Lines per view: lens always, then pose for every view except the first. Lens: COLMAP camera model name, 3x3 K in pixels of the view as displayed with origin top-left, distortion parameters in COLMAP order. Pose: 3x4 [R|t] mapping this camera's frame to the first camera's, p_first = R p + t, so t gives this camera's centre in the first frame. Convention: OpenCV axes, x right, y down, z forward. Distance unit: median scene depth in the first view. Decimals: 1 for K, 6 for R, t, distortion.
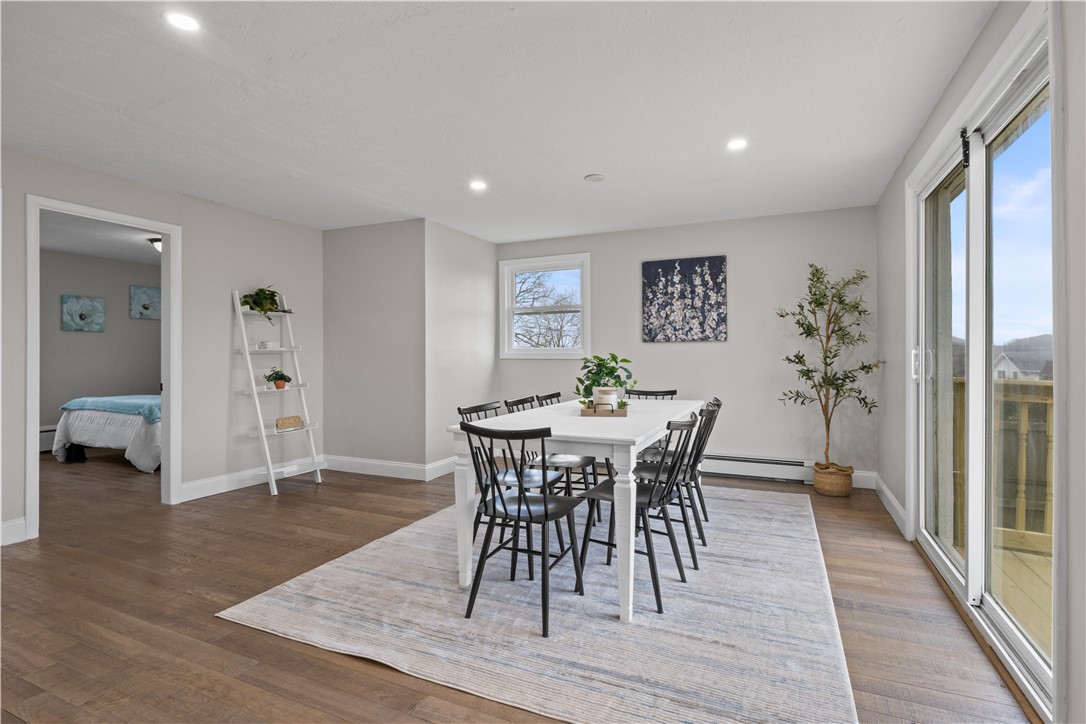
lens RADIAL K [[533.7, 0, 543.6], [0, 533.7, 353.9], [0, 0, 1]] dist [0.000073, 0.000357]
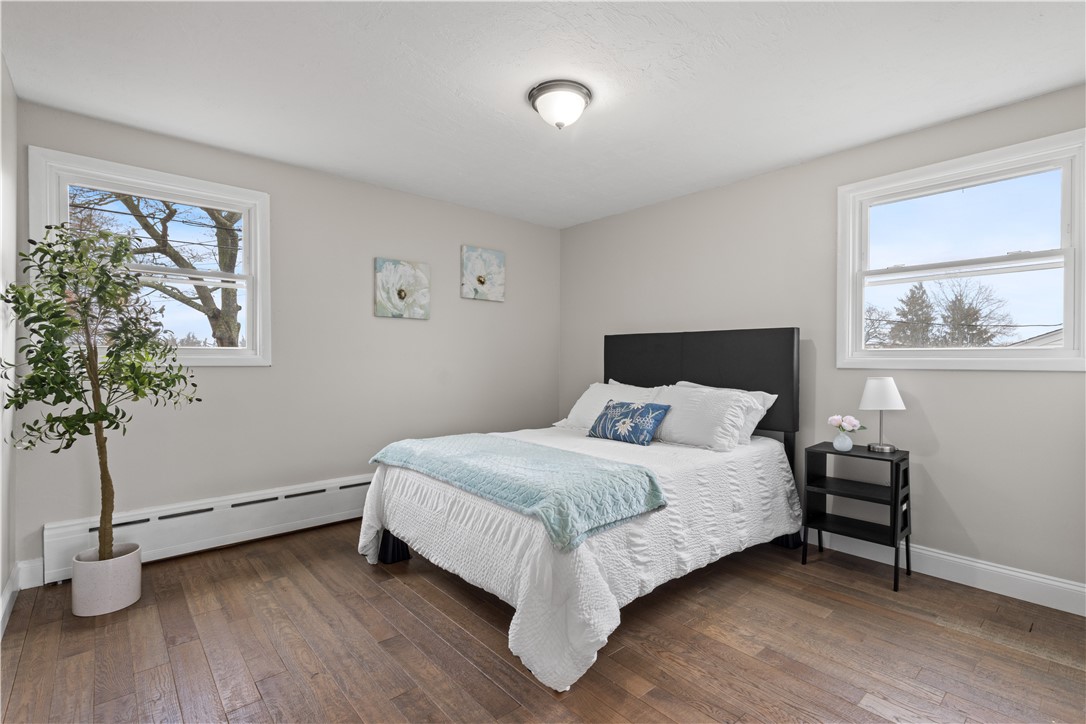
lens RADIAL K [[499.9, 0, 544.3], [0, 499.9, 357.1], [0, 0, 1]] dist [-0.000687, 0.000011]
pose [[0.915809, 0.002765, -0.401604, -0.490372], [-0.002954, 0.999996, 0.000147, 0.001024], [0.401603, 0.001051, 0.915813, 0.548634]]
